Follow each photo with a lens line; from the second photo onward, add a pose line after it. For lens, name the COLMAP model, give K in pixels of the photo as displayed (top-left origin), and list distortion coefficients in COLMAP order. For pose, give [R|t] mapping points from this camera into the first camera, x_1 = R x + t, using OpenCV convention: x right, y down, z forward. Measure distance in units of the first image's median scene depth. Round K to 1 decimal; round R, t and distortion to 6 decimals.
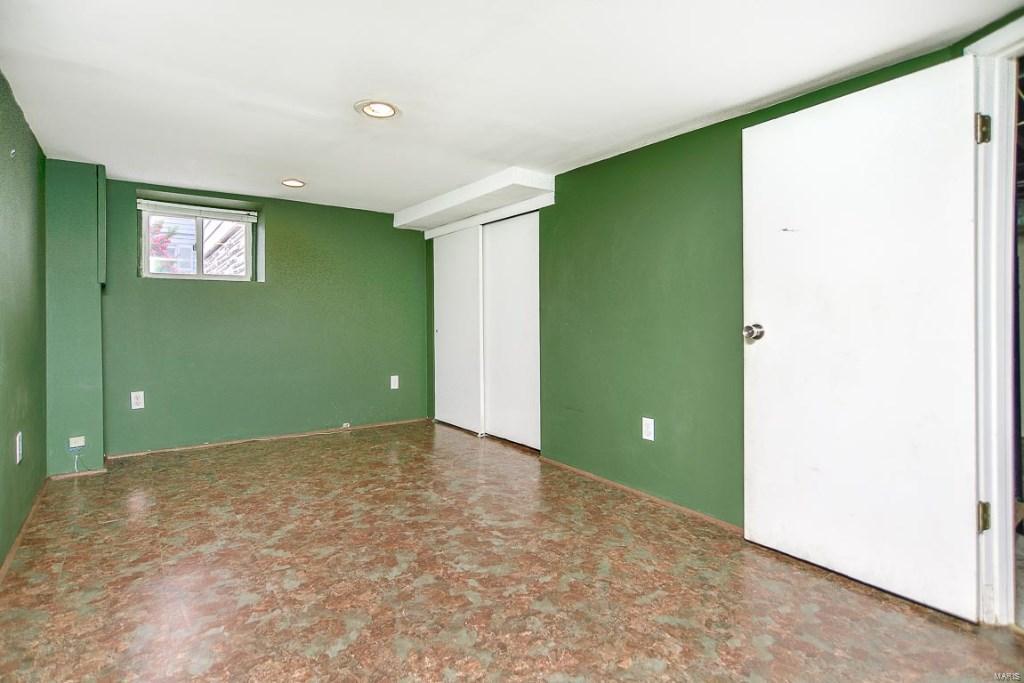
lens RADIAL K [[519.7, 0, 508.9], [0, 519.7, 341.1], [0, 0, 1]] dist [-0.020492, 0.014251]
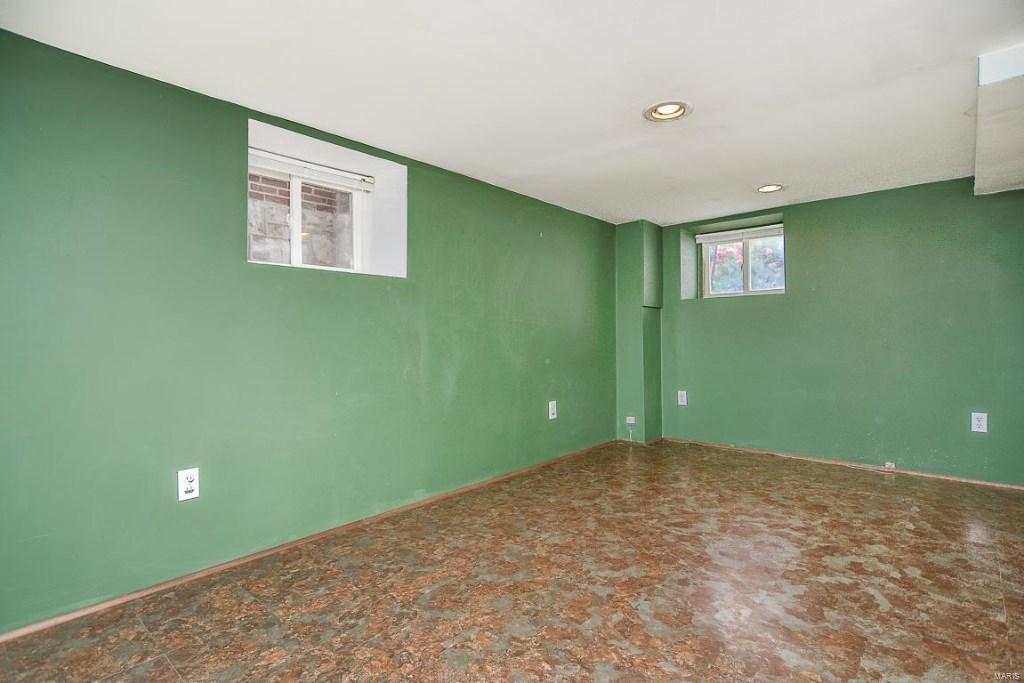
lens RADIAL K [[519.7, 0, 508.9], [0, 519.7, 341.1], [0, 0, 1]] dist [-0.020492, 0.014251]
pose [[0.193158, 0.000243, -0.981168, 0.648110], [-0.036669, 0.999303, -0.006971, 0.003057], [0.980482, 0.037325, 0.193032, 0.526437]]
